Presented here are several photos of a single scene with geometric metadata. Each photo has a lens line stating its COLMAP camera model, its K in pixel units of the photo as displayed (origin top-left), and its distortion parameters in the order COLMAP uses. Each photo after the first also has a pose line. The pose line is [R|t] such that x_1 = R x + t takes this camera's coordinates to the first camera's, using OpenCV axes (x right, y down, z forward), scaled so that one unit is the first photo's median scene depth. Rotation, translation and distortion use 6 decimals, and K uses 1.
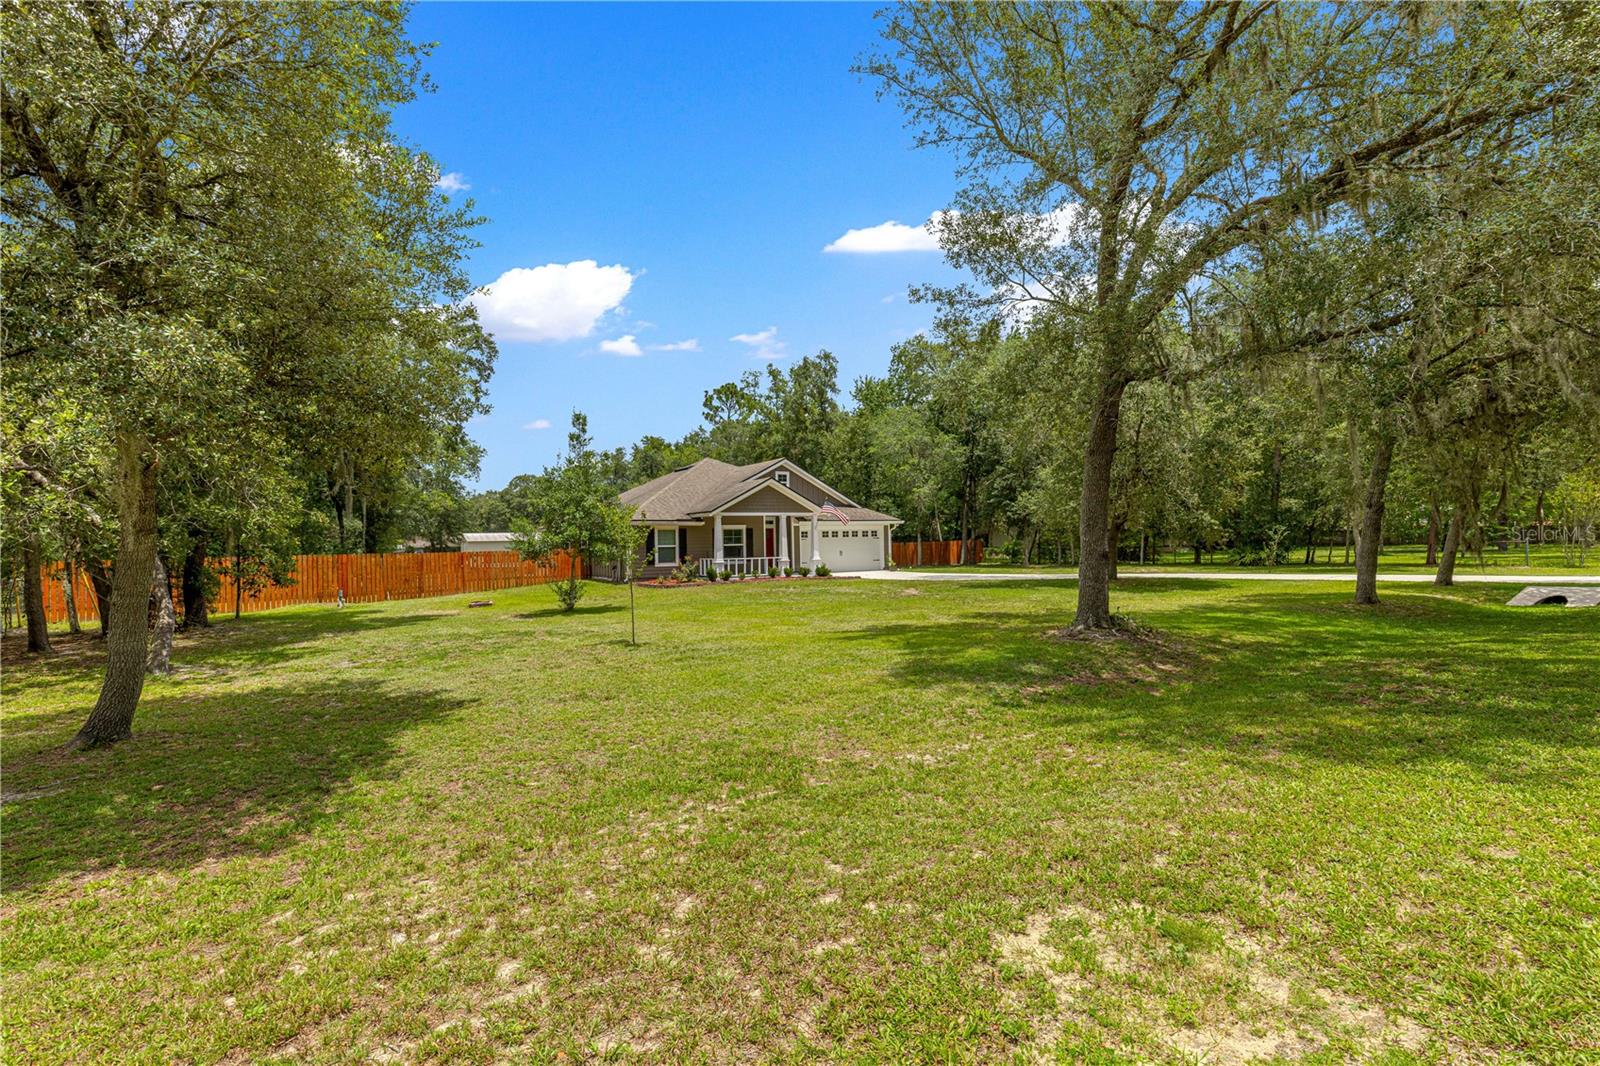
lens RADIAL K [[716.3, 0, 805.6], [0, 716.3, 537.1], [0, 0, 1]] dist [0.009501, -0.000013]
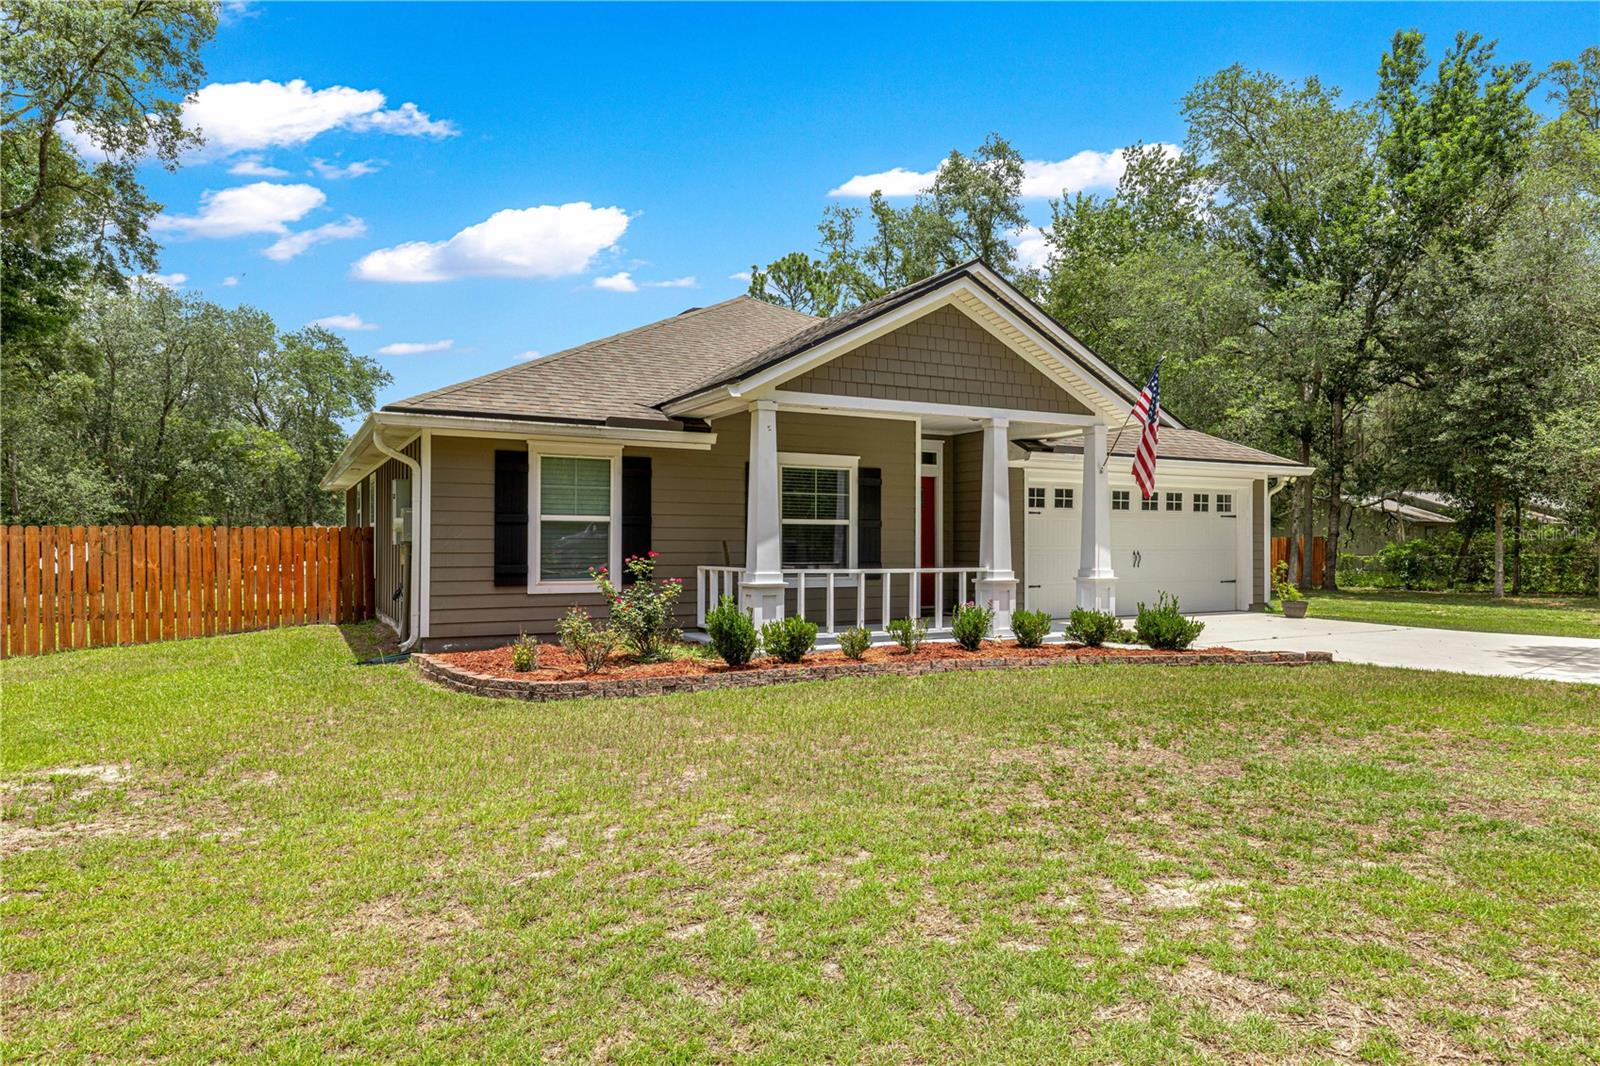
lens RADIAL K [[1014.7, 0, 800.0], [0, 1014.7, 533.0], [0, 0, 1]] dist [0.000128, -0.000054]
pose [[0.995439, 0.019819, -0.093315, -0.068469], [-0.019906, 0.999802, 0.000001, 0.015668], [0.093296, 0.001856, 0.995637, 0.586879]]
